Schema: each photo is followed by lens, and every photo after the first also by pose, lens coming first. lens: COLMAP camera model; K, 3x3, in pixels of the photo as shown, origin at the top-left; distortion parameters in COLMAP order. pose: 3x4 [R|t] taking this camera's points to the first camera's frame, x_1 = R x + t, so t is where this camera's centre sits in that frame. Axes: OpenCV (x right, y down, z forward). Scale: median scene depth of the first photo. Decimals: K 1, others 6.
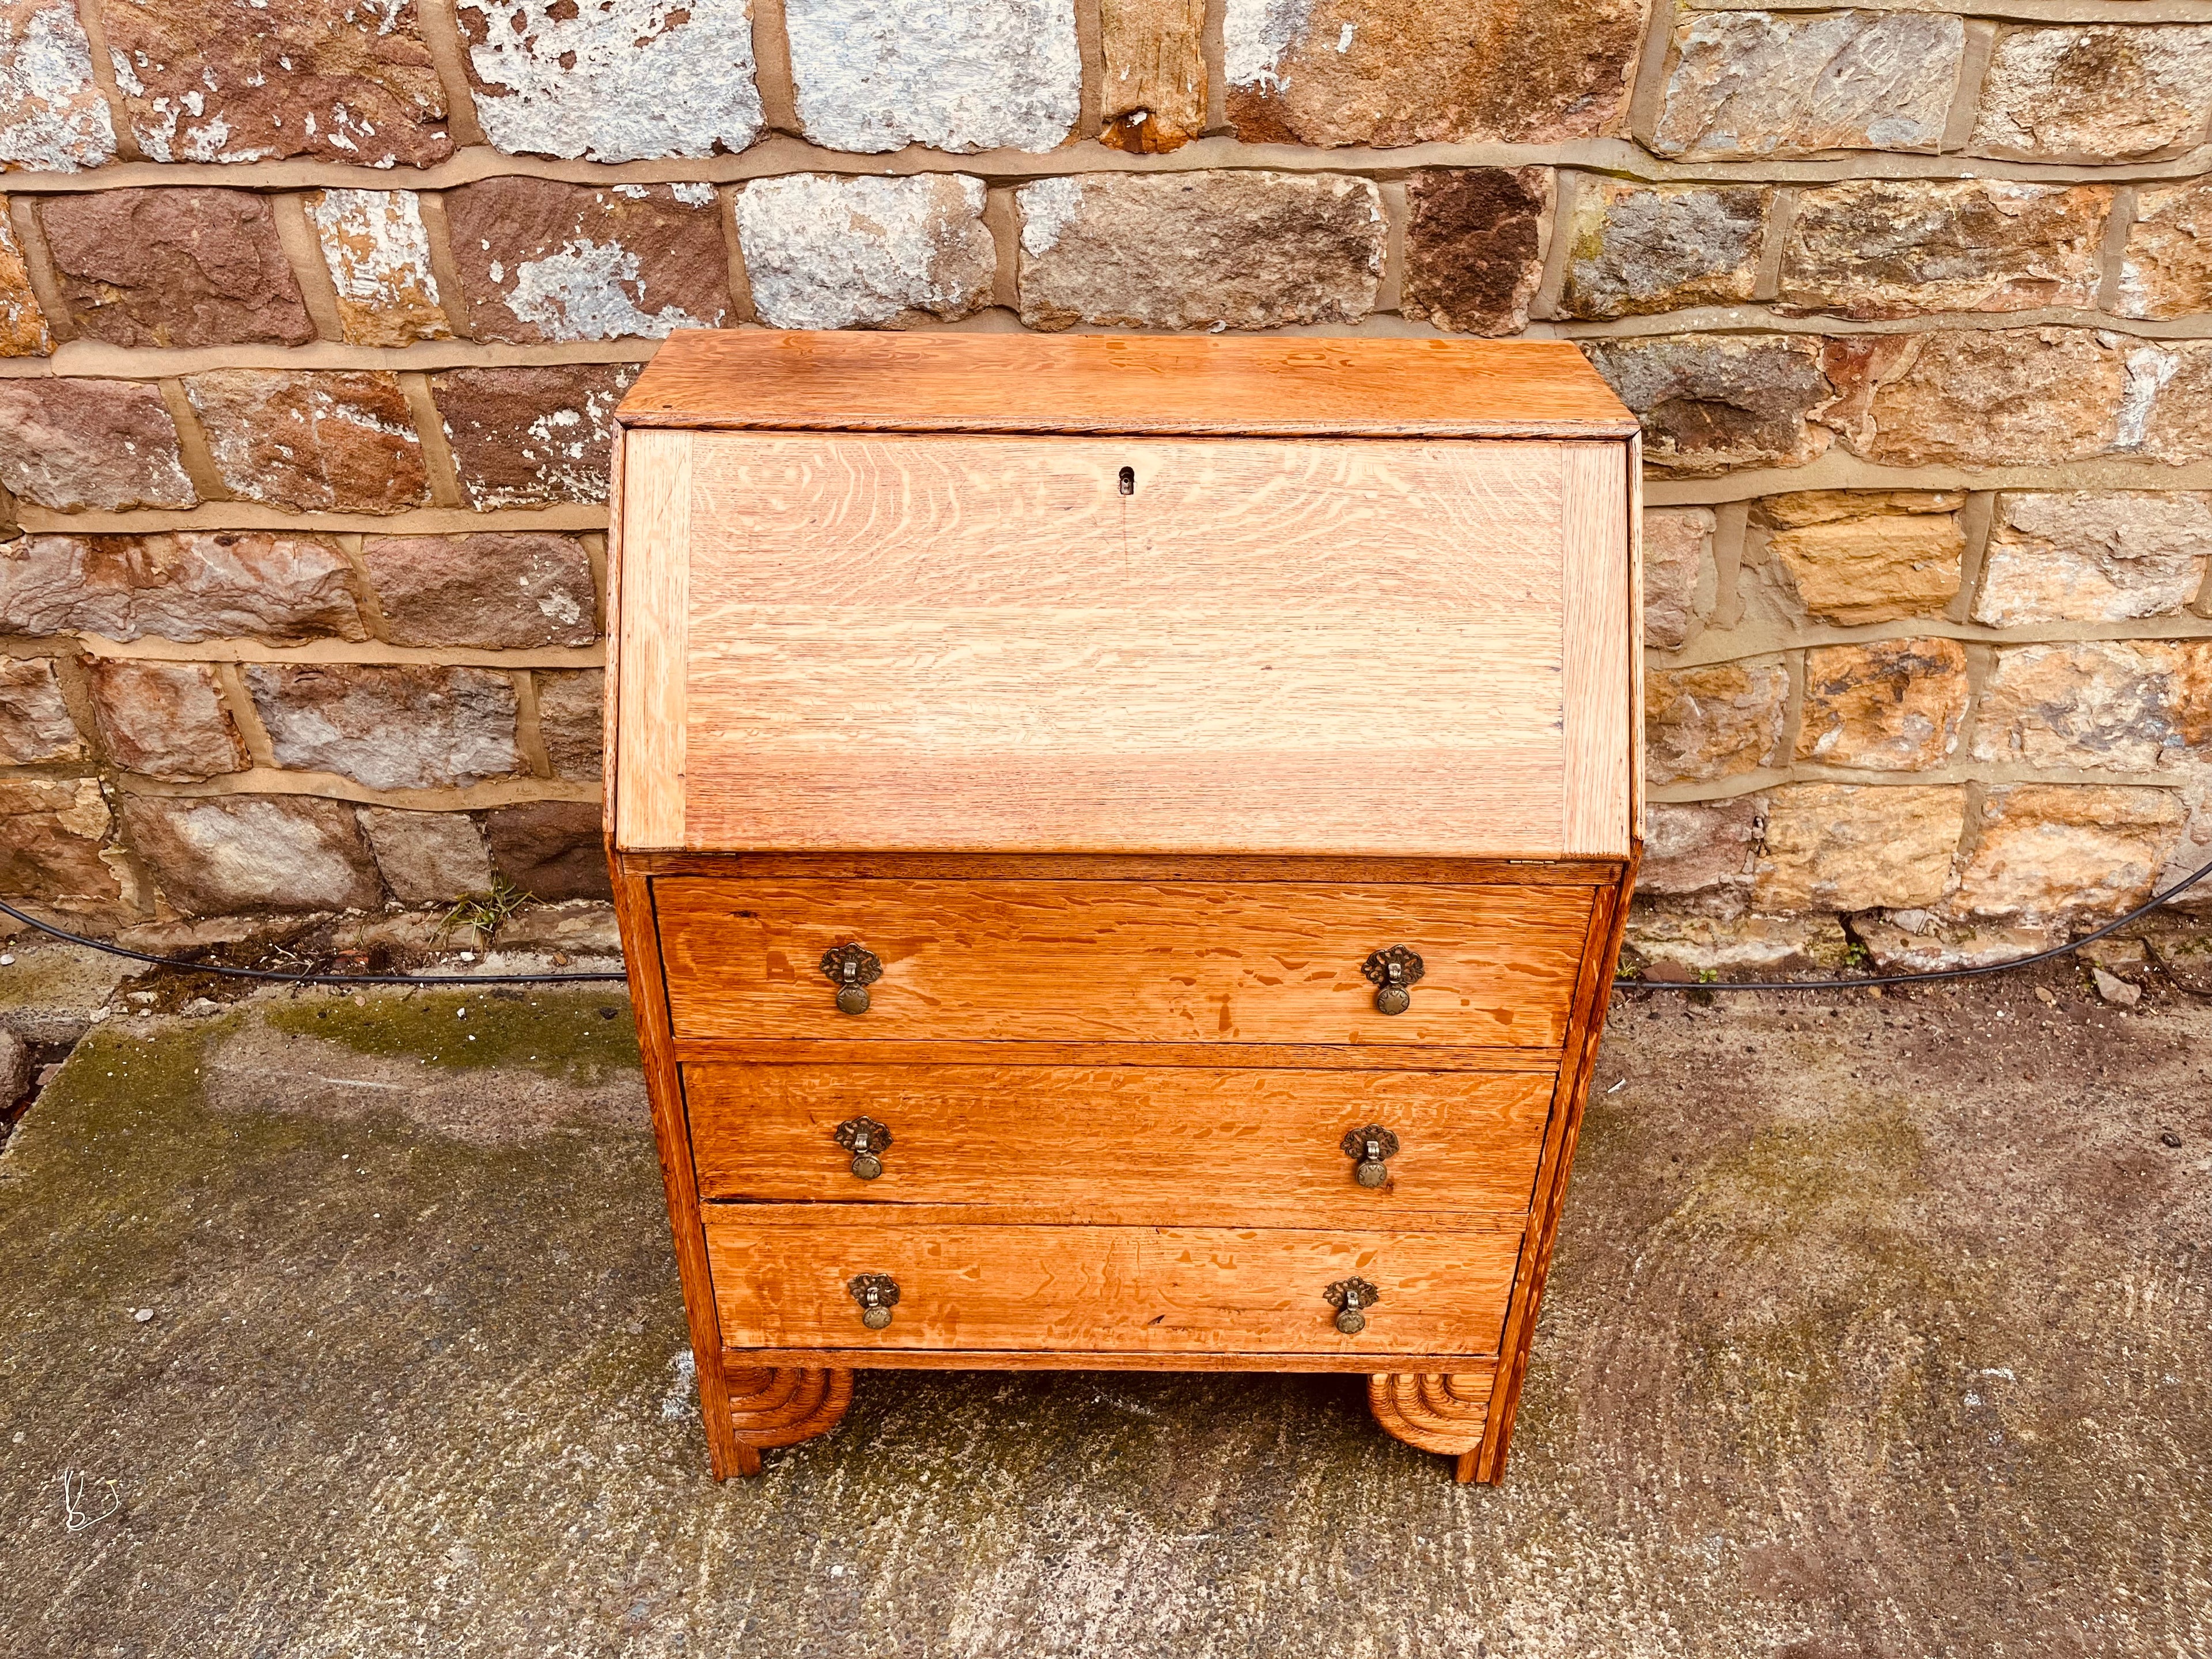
lens RADIAL K [[1667.8, 0, 1102.6], [0, 1667.8, 826.9], [0, 0, 1]] dist [0.025529, -0.007830]
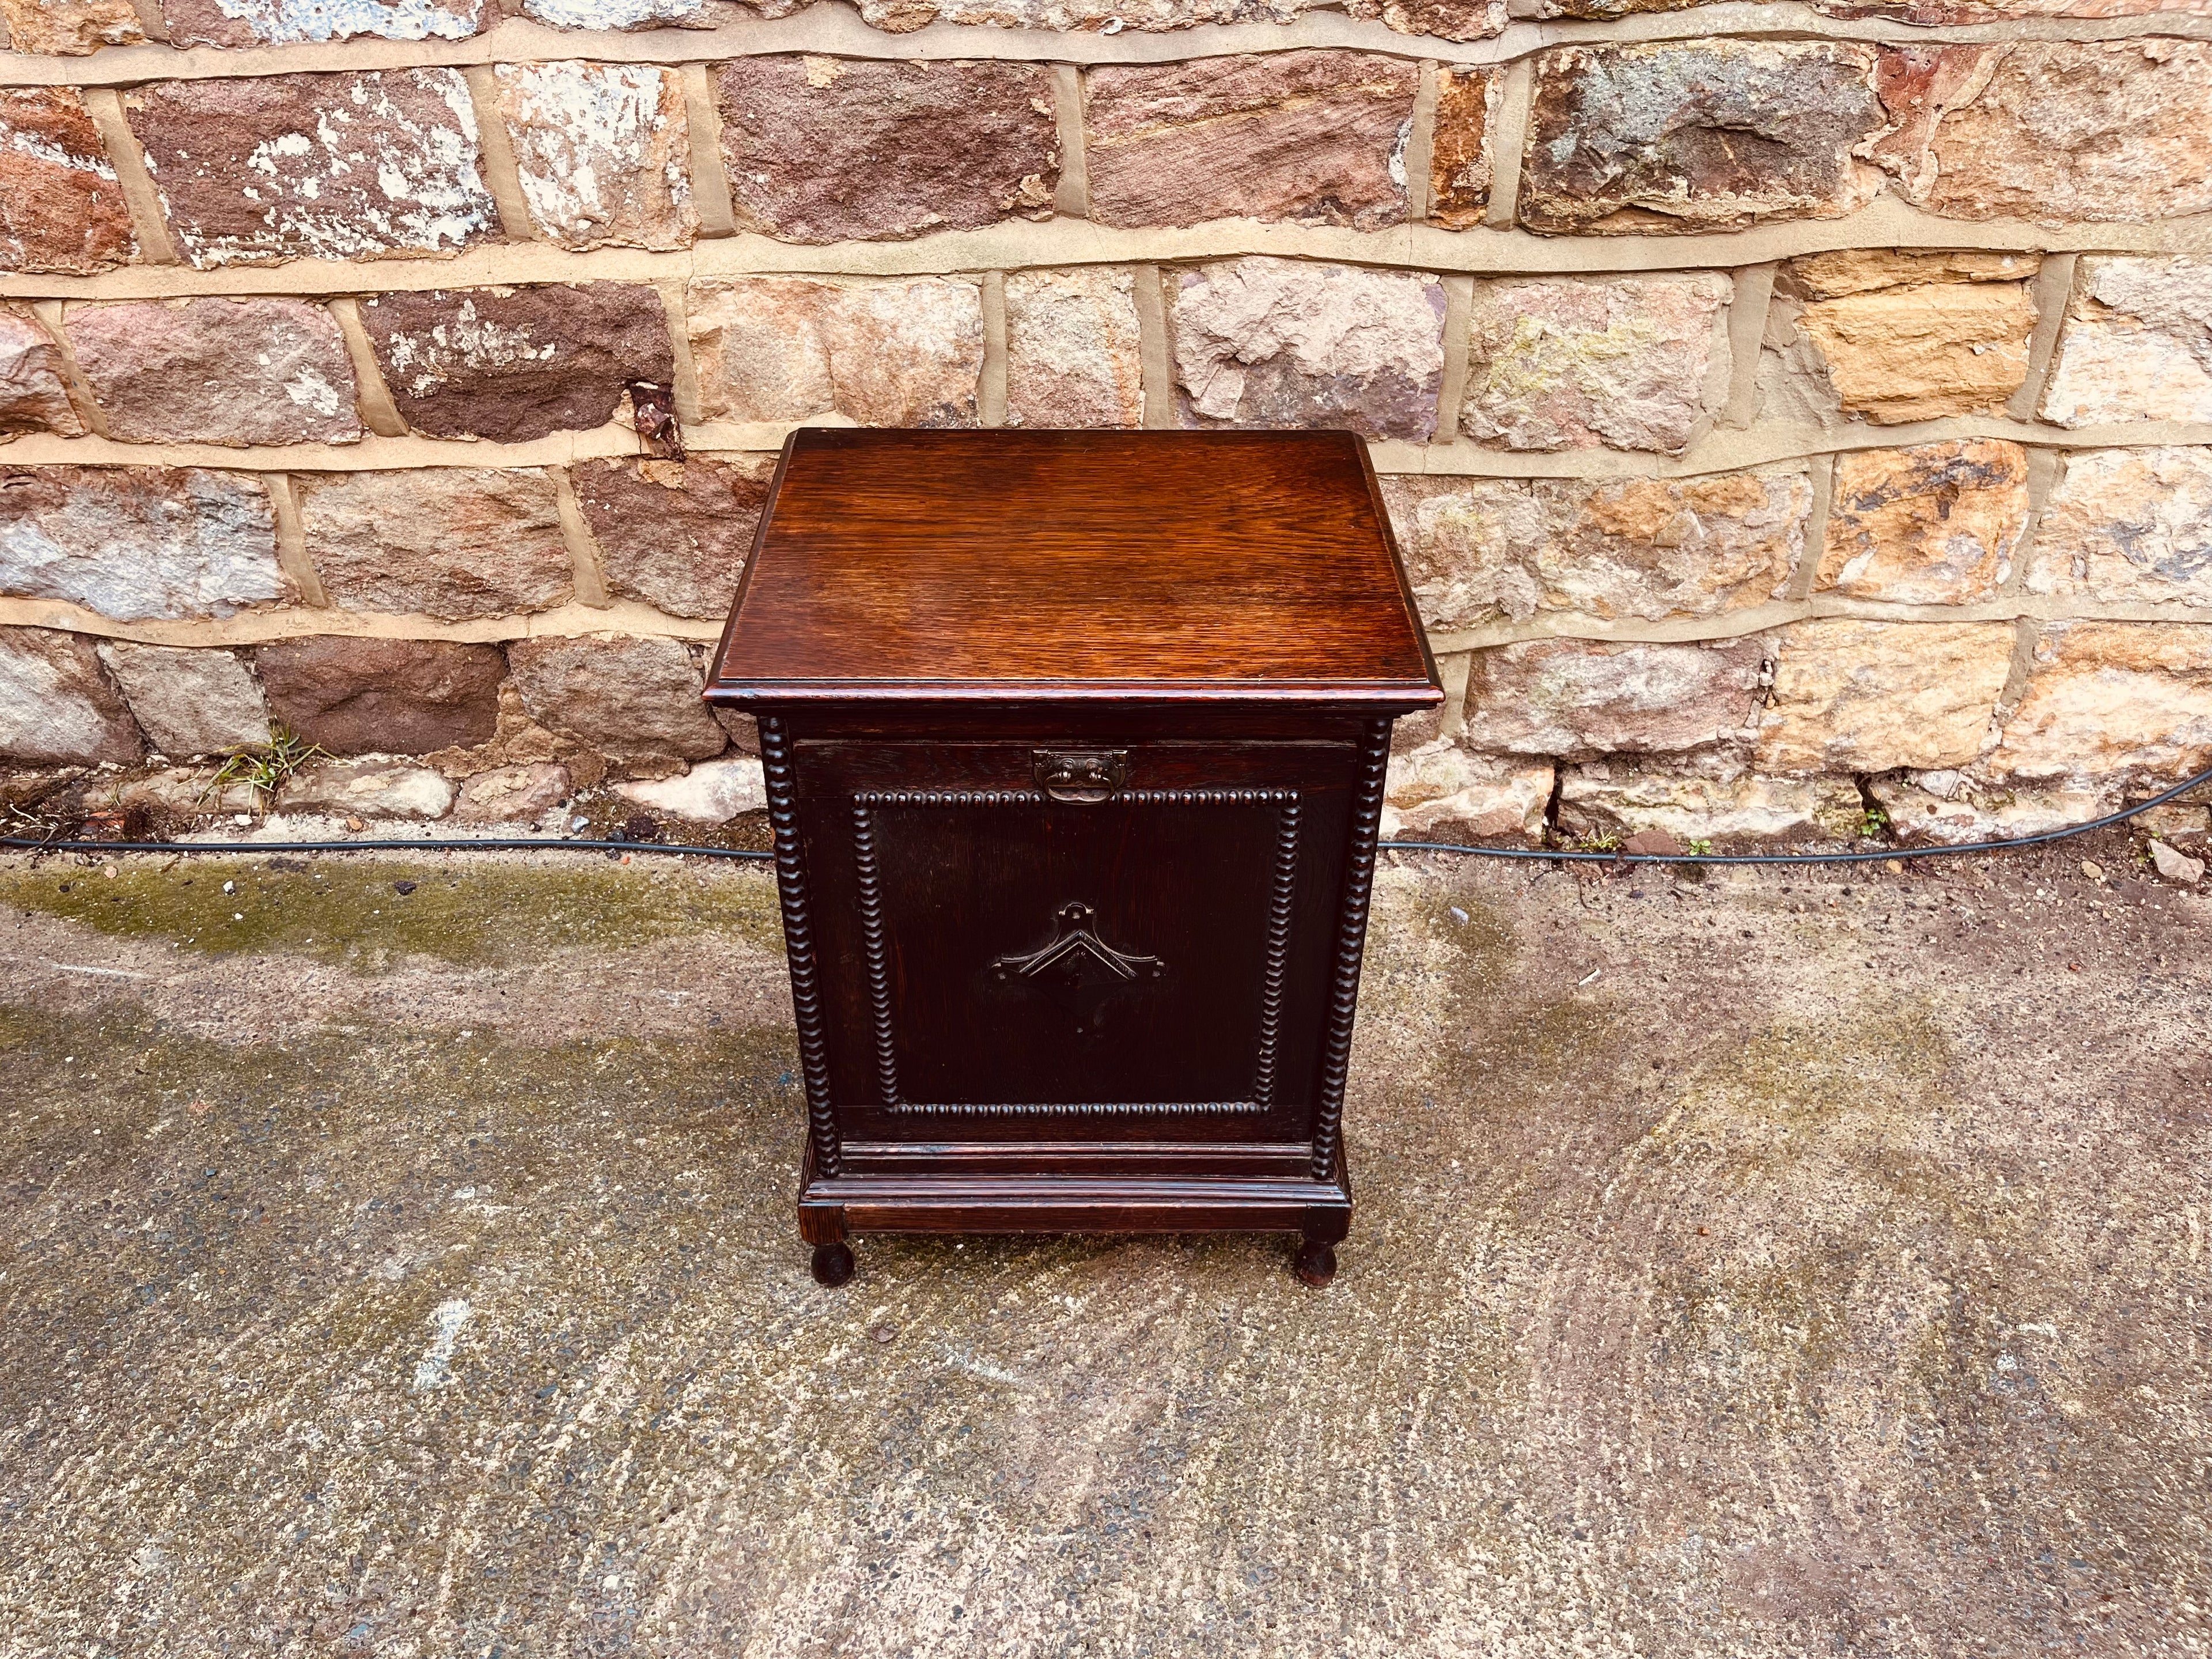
lens RADIAL K [[1657.7, 0, 1093.2], [0, 1657.7, 831.2], [0, 0, 1]] dist [0.091850, -0.131891]
pose [[0.999972, 0.003148, 0.006734, 0.055524], [-0.003720, 0.996226, 0.086722, 0.009206], [-0.006436, -0.086744, 0.996210, 0.180622]]
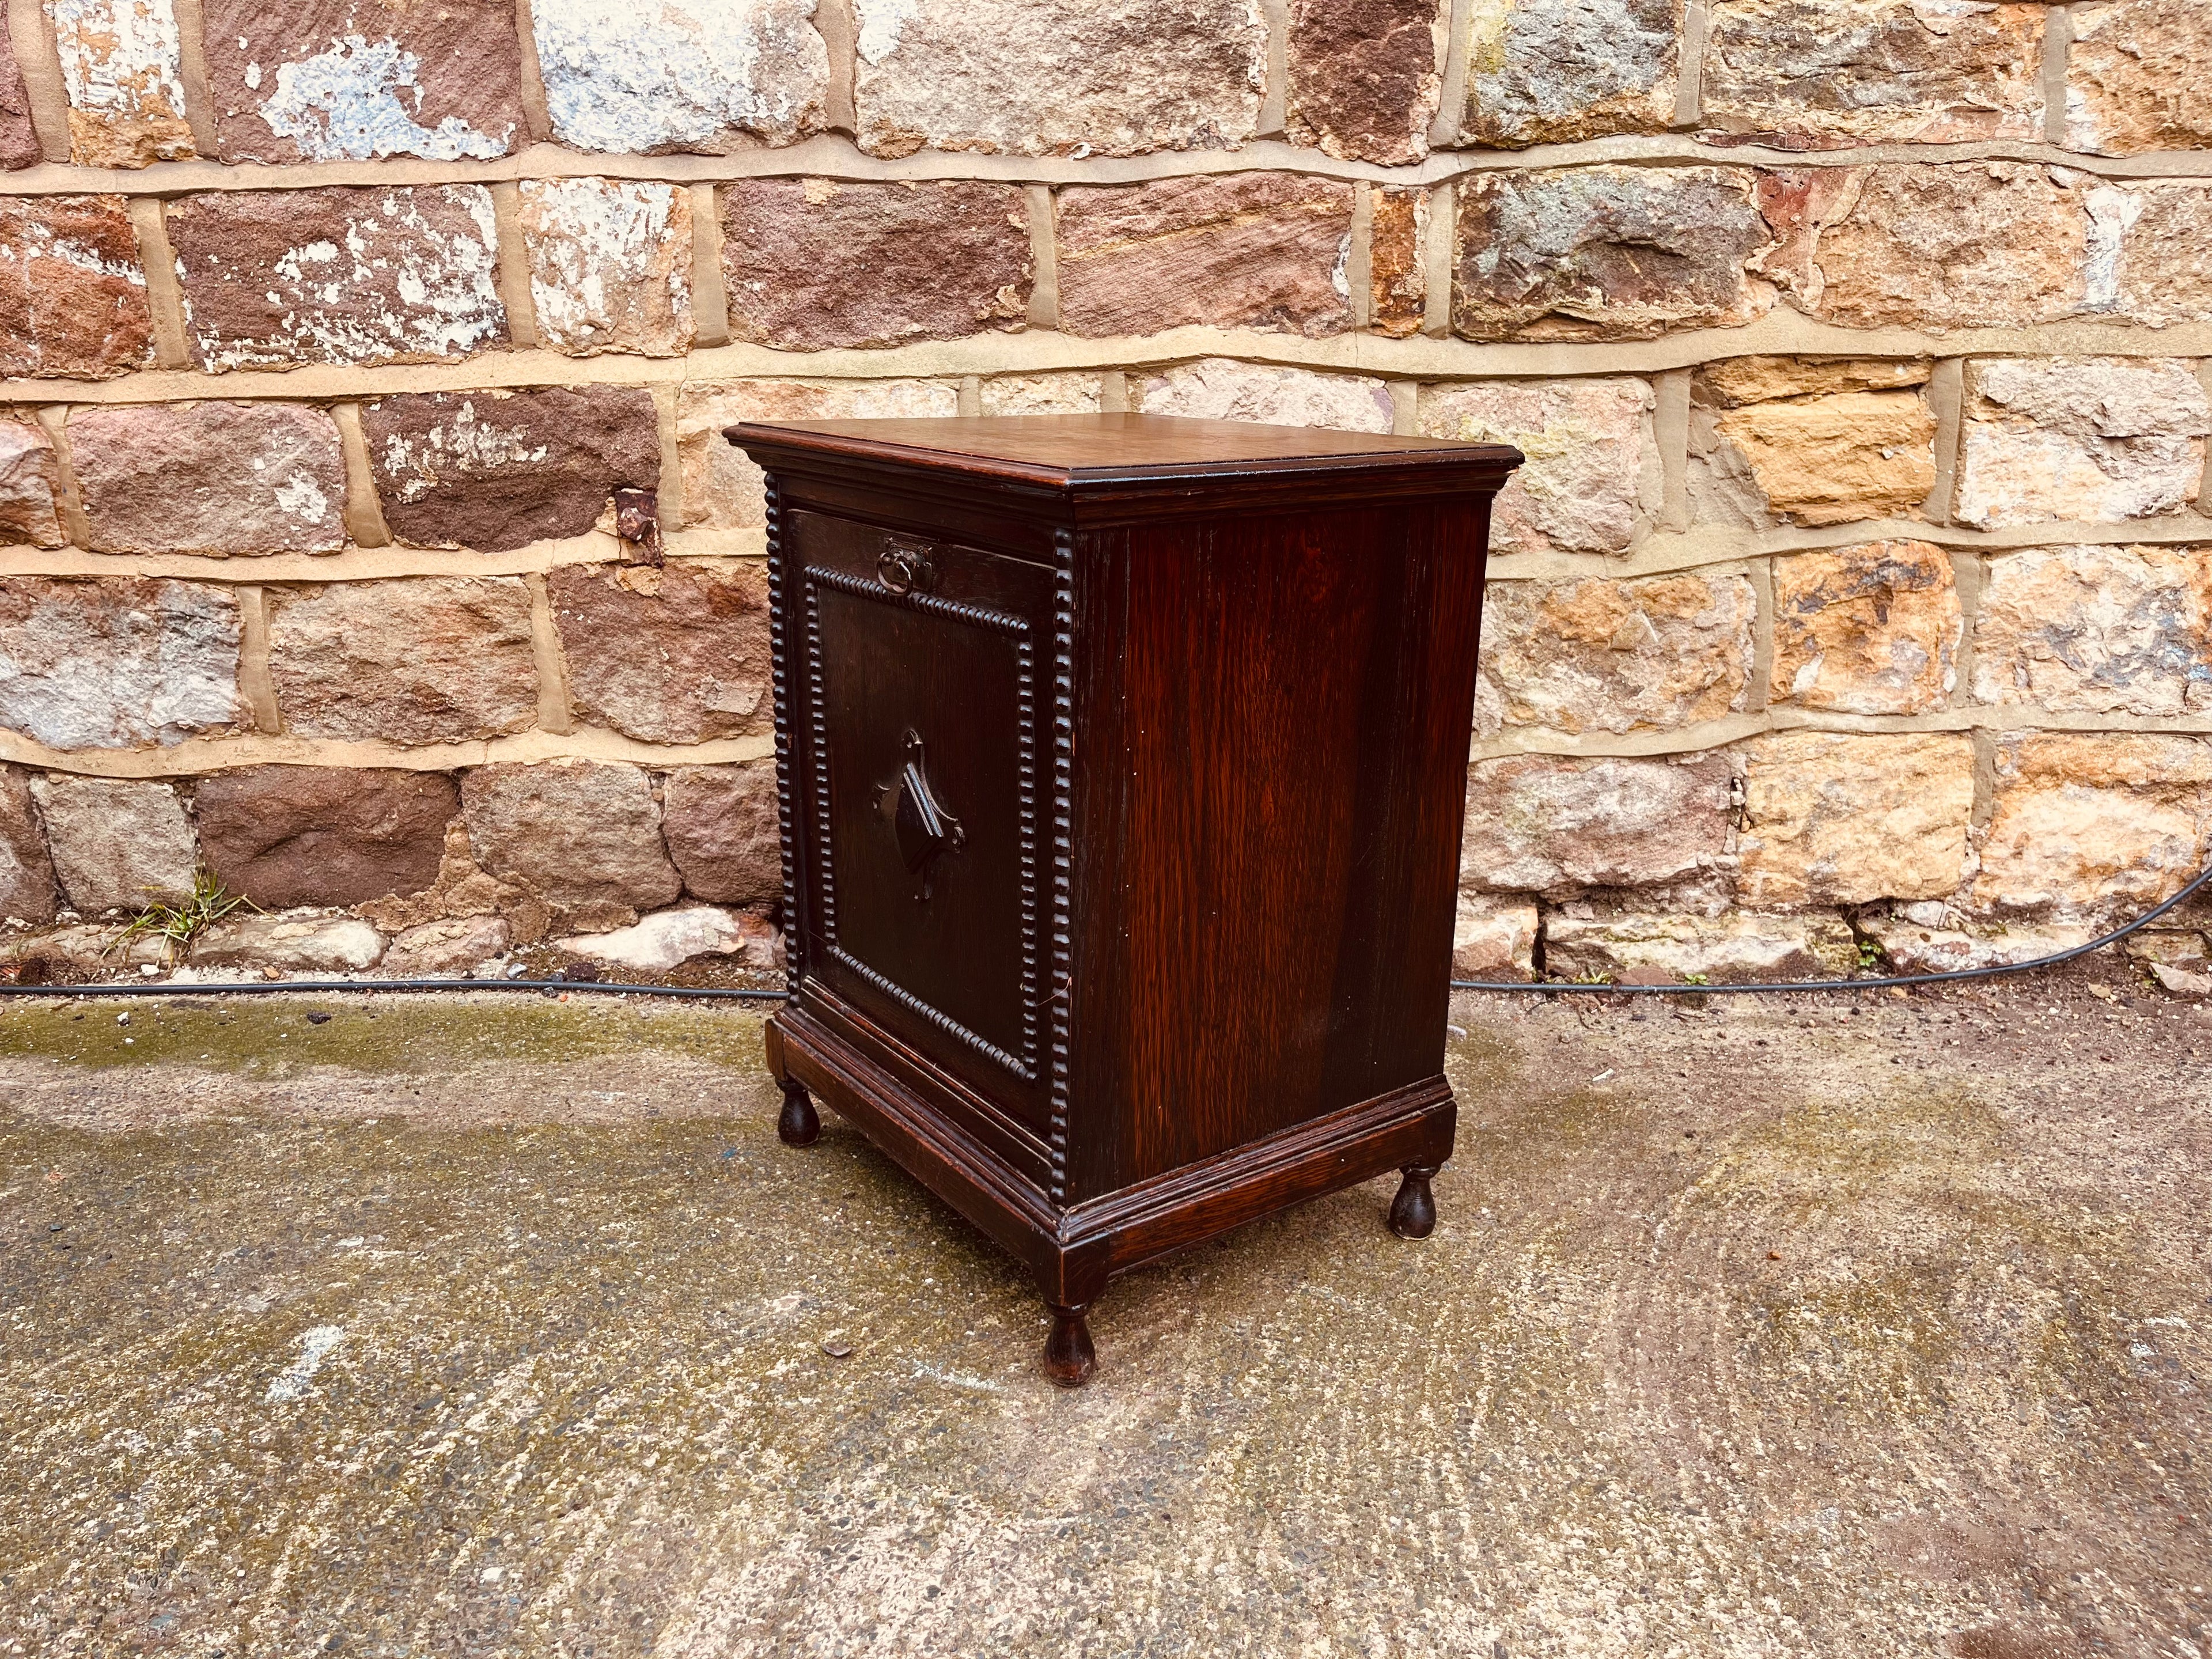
lens RADIAL K [[1658.7, 0, 1089.1], [0, 1658.7, 824.6], [0, 0, 1]] dist [0.089828, -0.128213]
pose [[0.998981, -0.000765, 0.045121, 0.032769], [0.012930, 0.962784, -0.269962, 0.282722], [-0.043236, 0.270271, 0.961813, 0.242923]]
